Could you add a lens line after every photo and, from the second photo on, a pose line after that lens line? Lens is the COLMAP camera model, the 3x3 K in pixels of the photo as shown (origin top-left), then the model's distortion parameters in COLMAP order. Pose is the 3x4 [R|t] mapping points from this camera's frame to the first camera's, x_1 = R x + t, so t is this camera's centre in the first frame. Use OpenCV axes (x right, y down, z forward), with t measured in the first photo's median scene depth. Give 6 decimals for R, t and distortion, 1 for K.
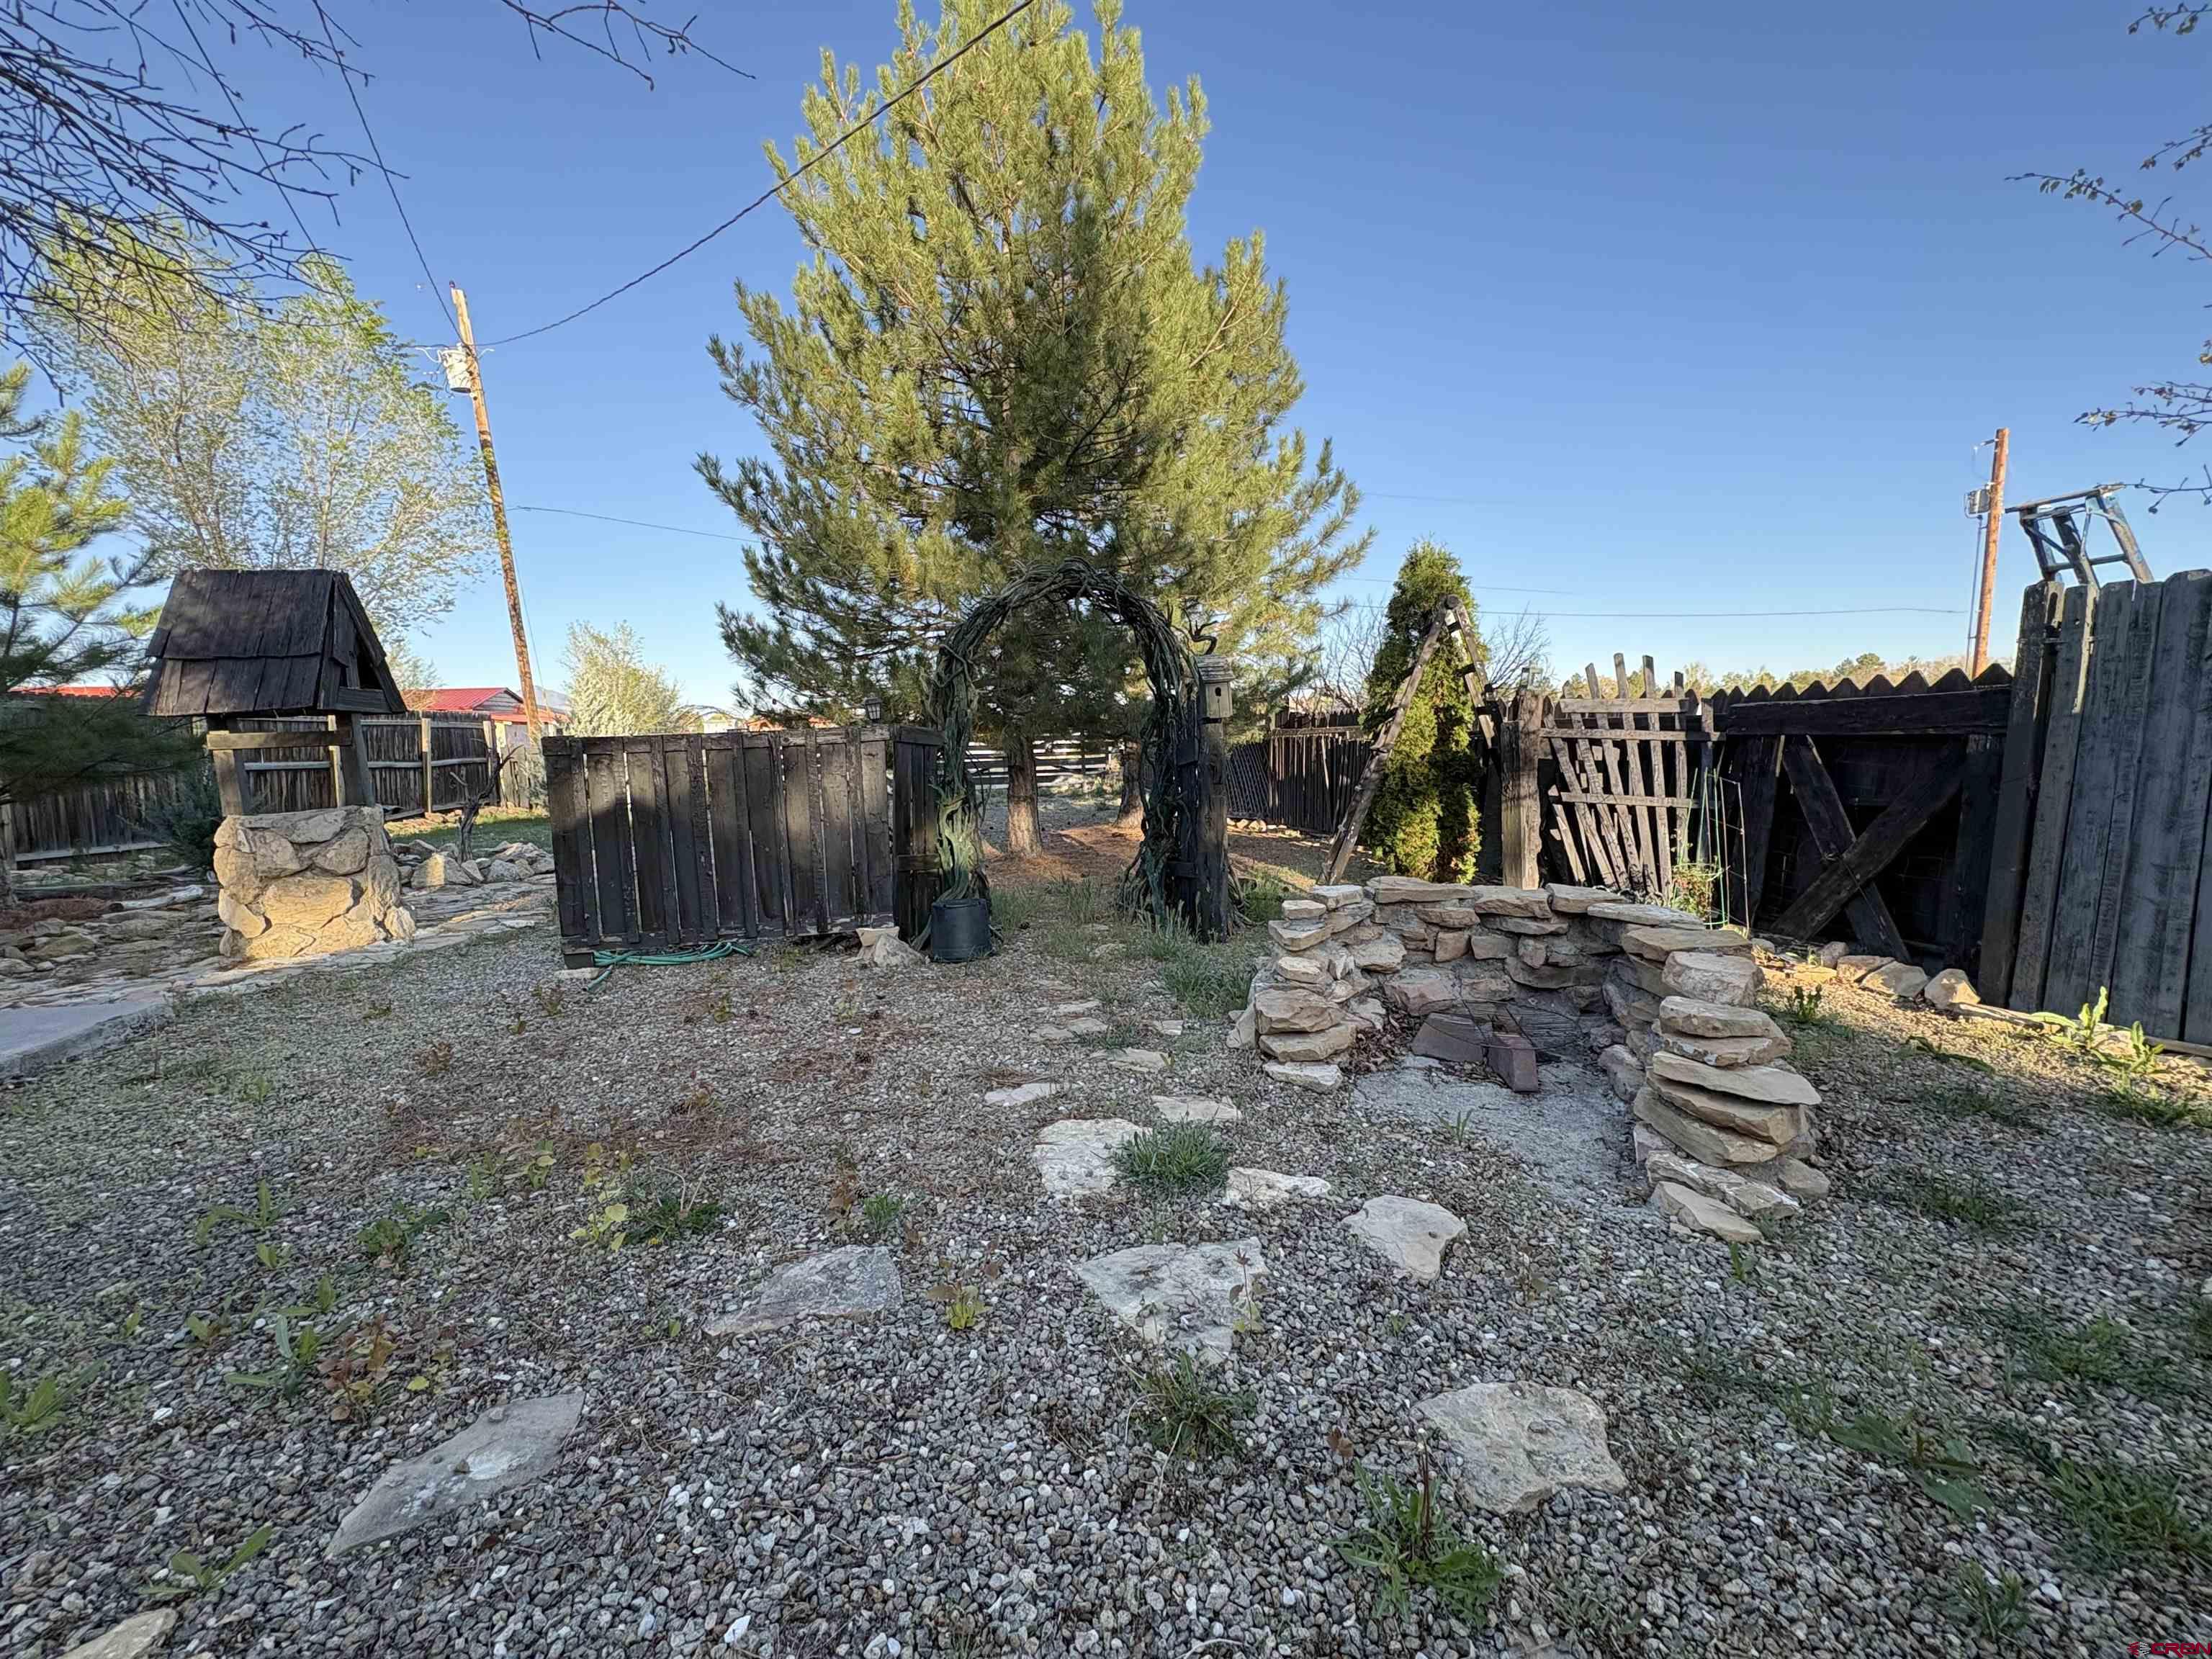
lens RADIAL K [[887.0, 0, 1106.0], [0, 887.0, 829.5], [0, 0, 1]] dist [-0.000241, 0.000057]
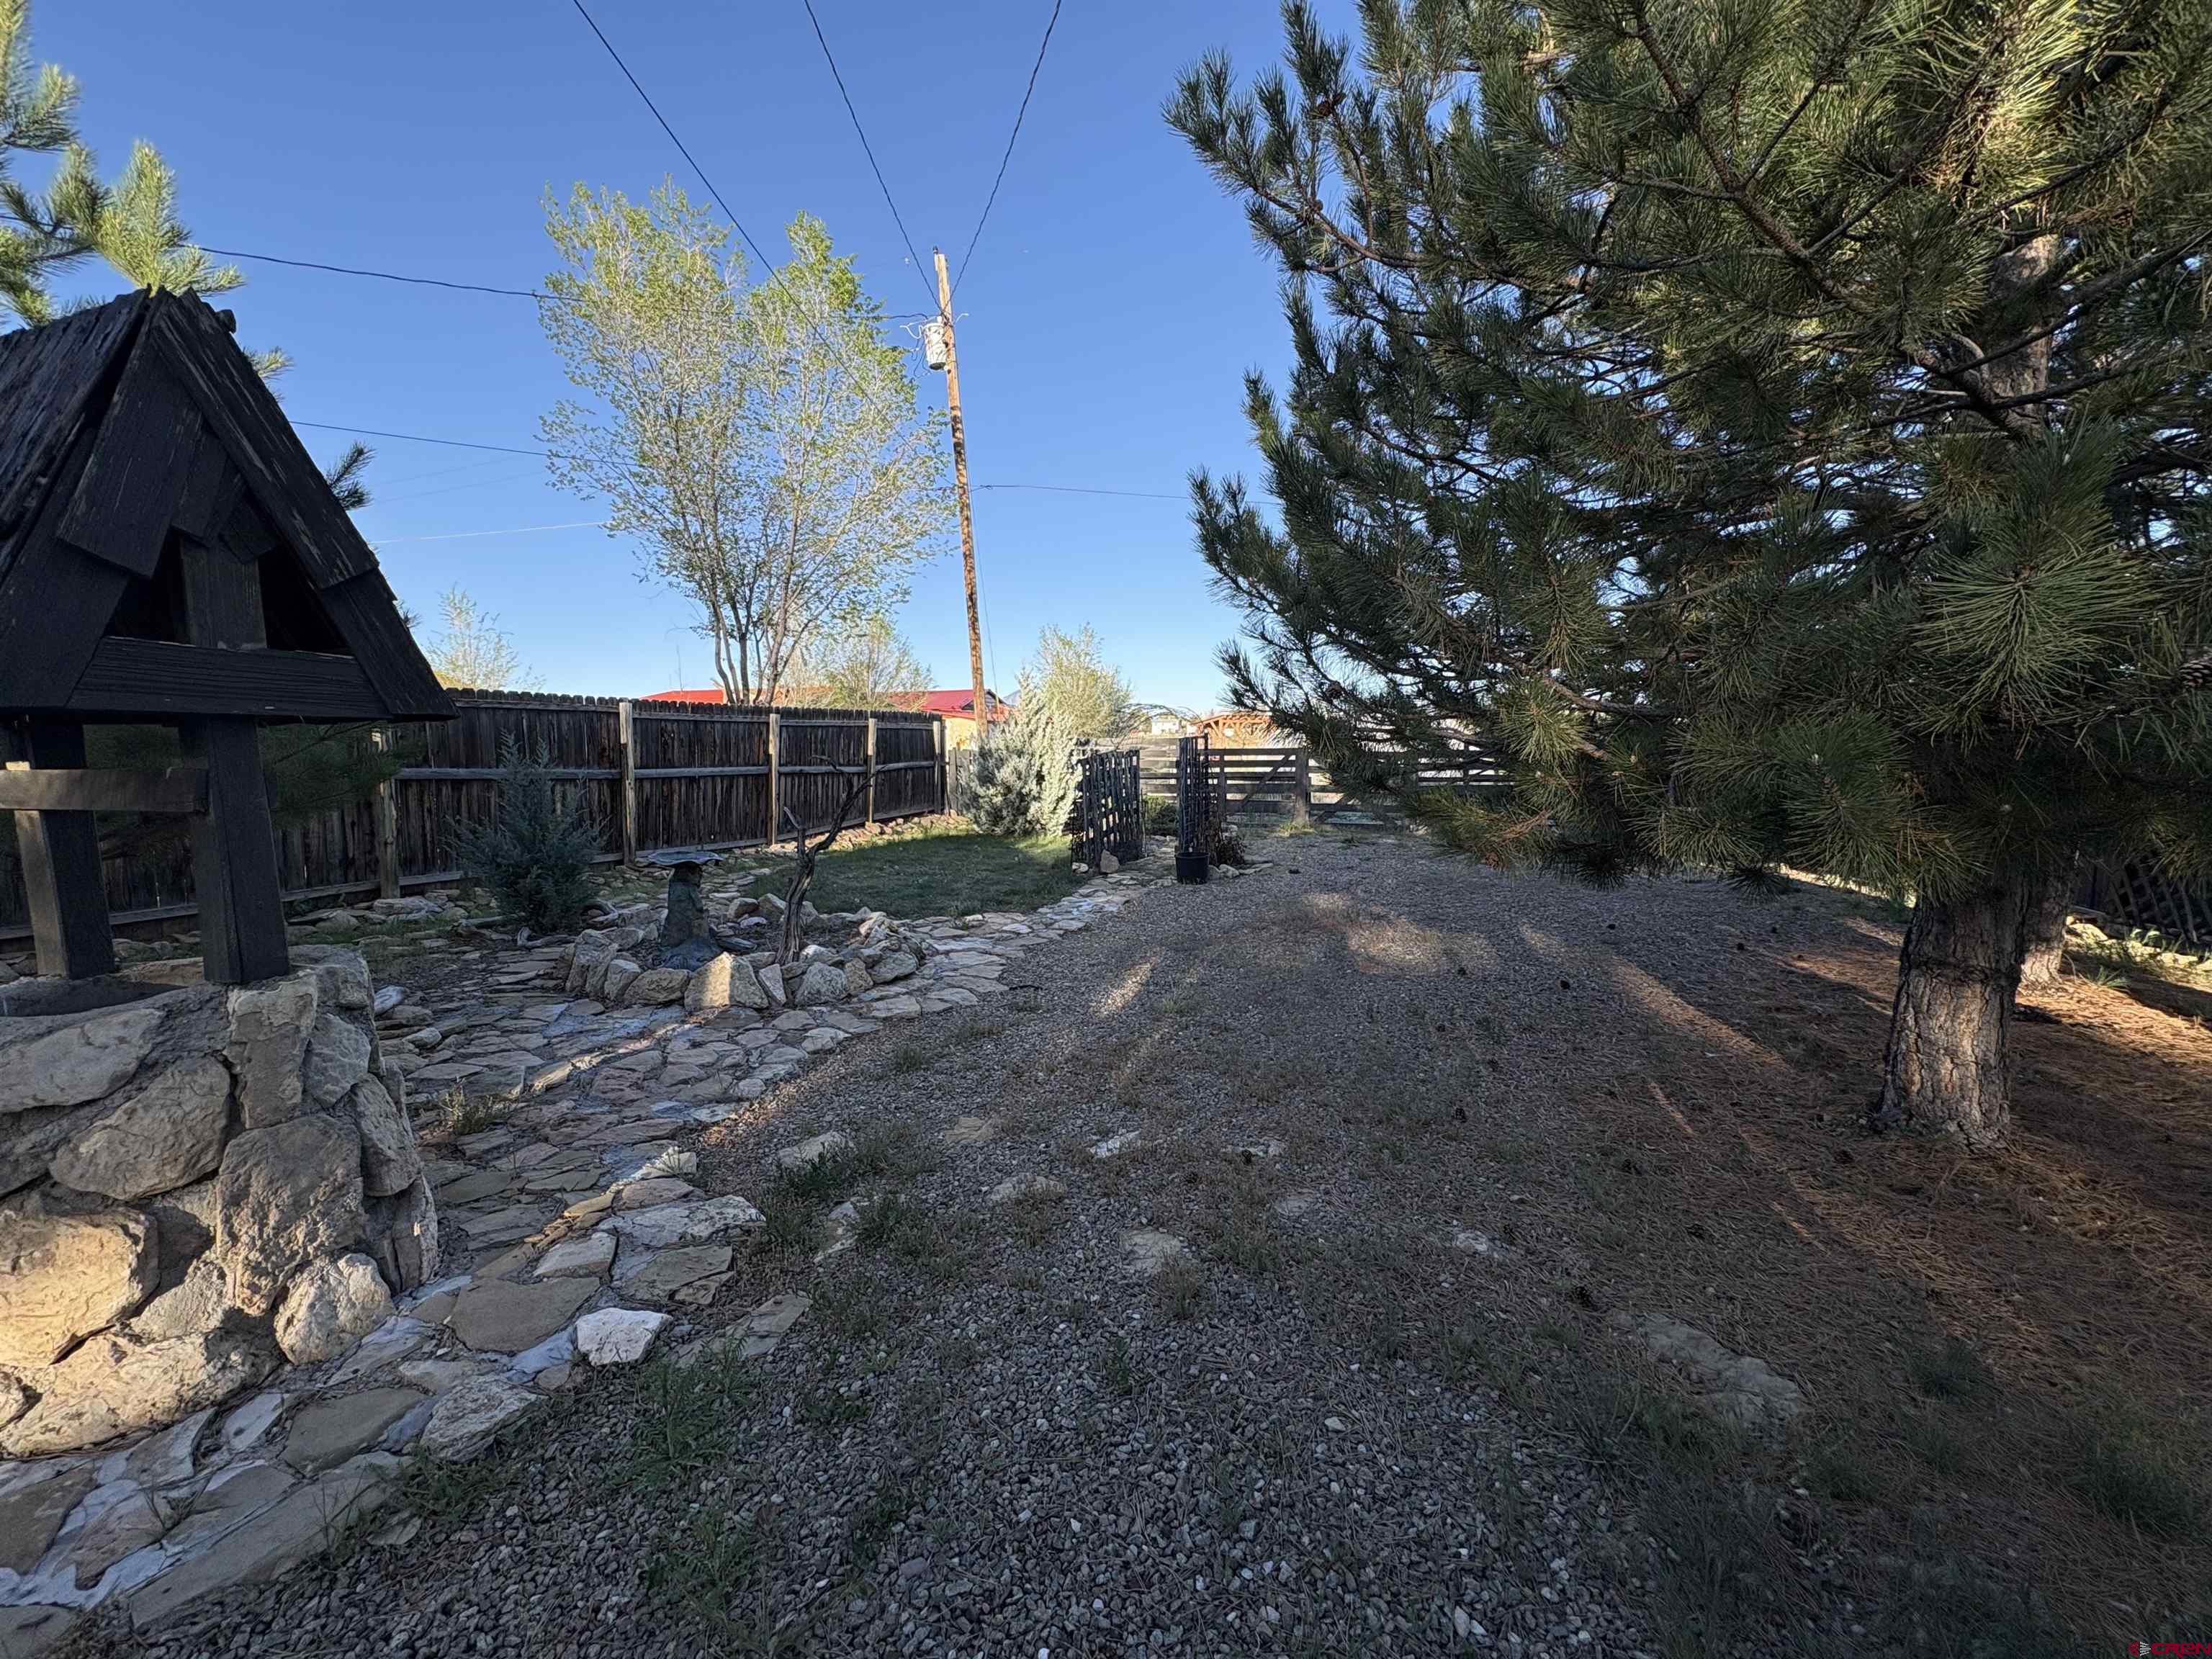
lens RADIAL K [[878.7, 0, 1106.0], [0, 878.7, 829.5], [0, 0, 1]] dist [0.001427, 0.000132]
pose [[0.888604, 0.065530, -0.453971, -0.139281], [-0.065258, 0.997736, 0.016285, -0.042311], [0.454010, 0.015154, 0.890868, 0.309543]]
